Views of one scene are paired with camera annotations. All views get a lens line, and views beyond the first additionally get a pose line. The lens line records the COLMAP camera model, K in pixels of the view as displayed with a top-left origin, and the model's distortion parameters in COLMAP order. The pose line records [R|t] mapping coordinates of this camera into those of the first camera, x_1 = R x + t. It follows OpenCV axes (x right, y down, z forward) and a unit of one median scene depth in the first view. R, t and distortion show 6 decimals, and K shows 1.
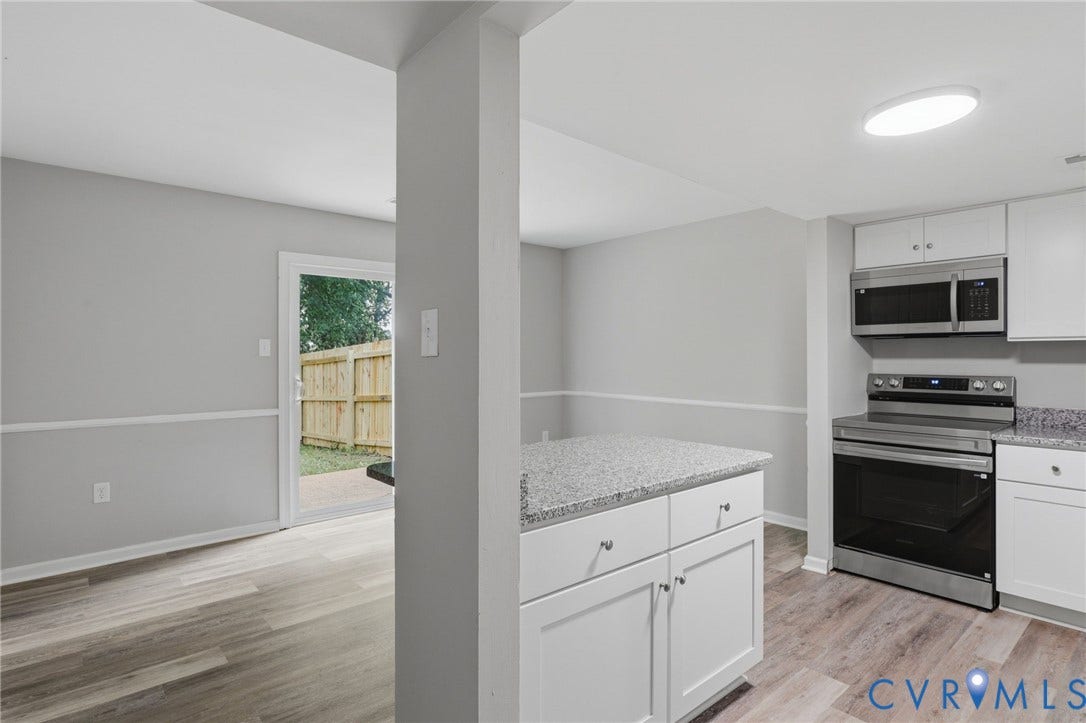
lens RADIAL K [[560.0, 0, 543.0], [0, 560.0, 361.5], [0, 0, 1]] dist [-0.001648, -0.000286]
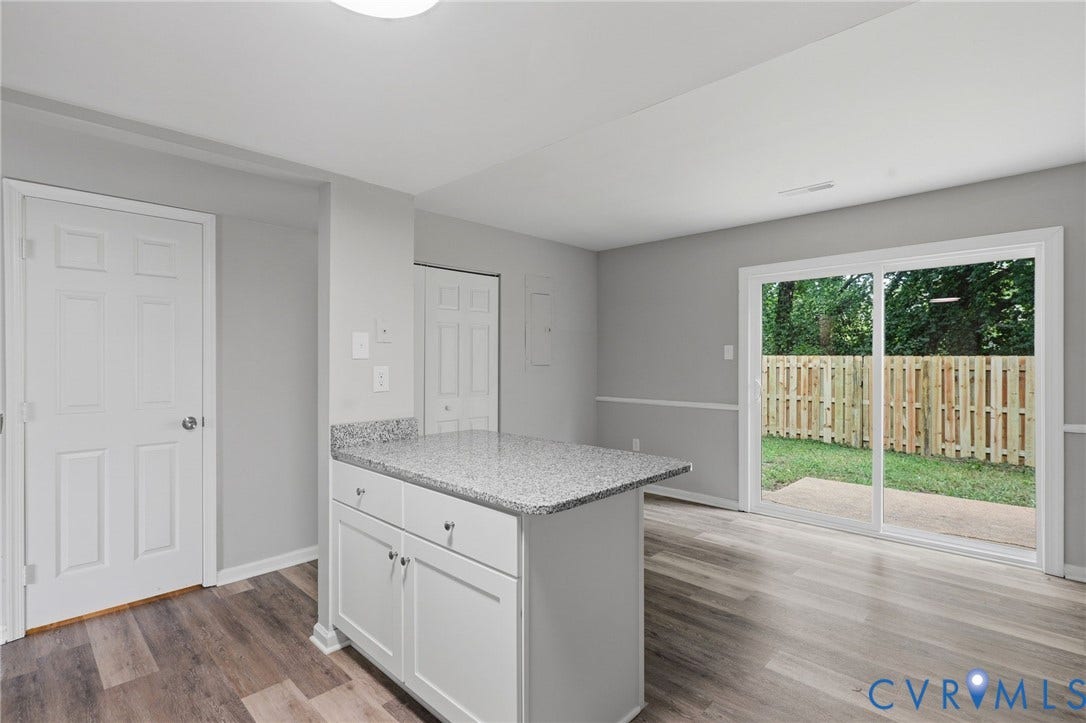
lens RADIAL K [[520.8, 0, 543.0], [0, 520.8, 361.5], [0, 0, 1]] dist [-0.000657, -0.000028]
pose [[0.085194, 0.005760, -0.996348, 0.660322], [-0.008753, 0.999949, 0.005032, -0.008492], [0.996326, 0.008293, 0.085240, 0.598406]]
